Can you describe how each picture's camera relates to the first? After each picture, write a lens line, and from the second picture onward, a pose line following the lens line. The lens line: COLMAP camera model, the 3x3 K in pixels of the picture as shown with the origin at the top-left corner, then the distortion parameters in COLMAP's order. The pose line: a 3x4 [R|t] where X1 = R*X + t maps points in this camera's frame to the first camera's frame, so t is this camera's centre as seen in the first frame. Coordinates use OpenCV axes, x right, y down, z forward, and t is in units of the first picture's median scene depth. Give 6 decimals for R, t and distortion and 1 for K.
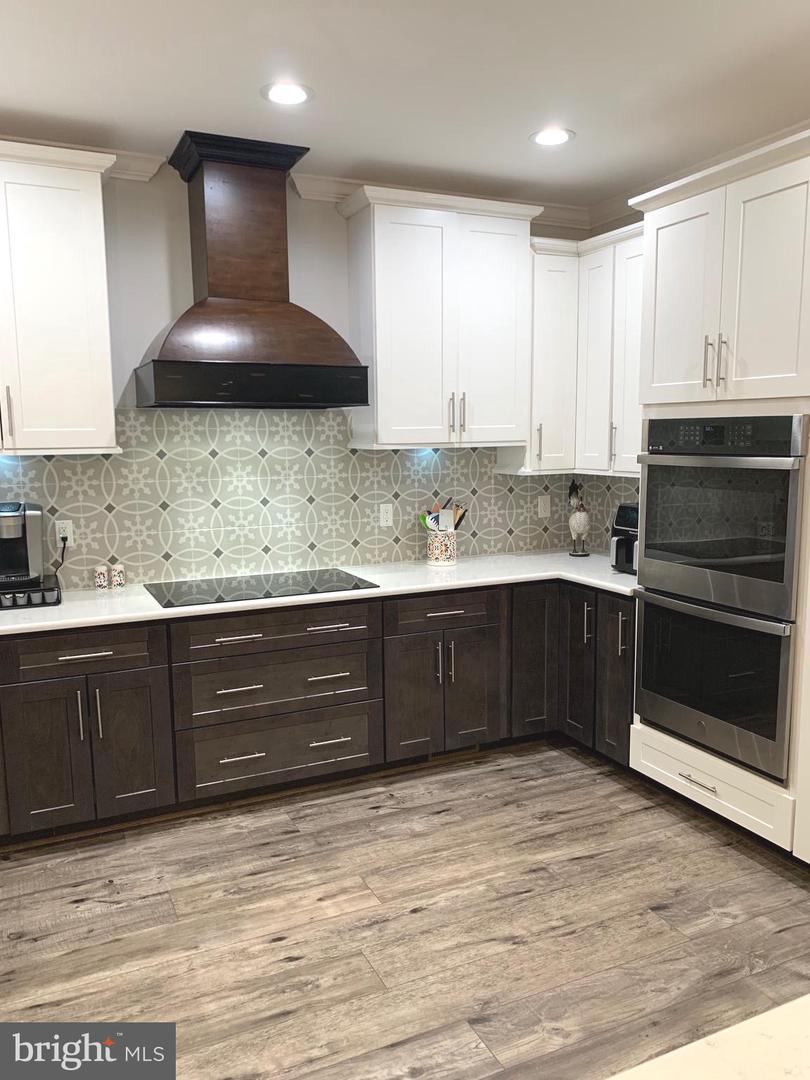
lens RADIAL K [[825.6, 0, 398.0], [0, 825.6, 539.6], [0, 0, 1]] dist [0.056293, -0.014678]
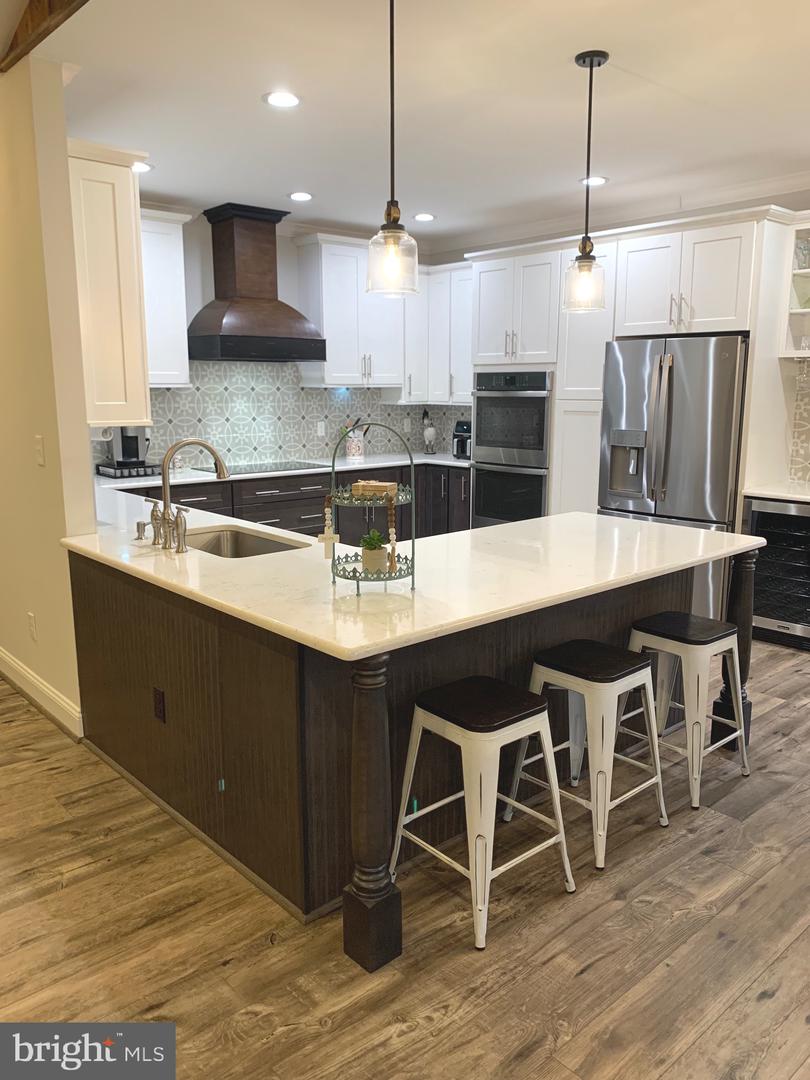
lens RADIAL K [[825.6, 0, 407.7], [0, 825.6, 542.6], [0, 0, 1]] dist [0.056293, -0.014678]
pose [[0.960207, -0.042135, 0.276093, -0.336821], [0.024662, 0.997484, 0.066460, 0.098352], [-0.278199, -0.057007, 0.958830, -0.685825]]
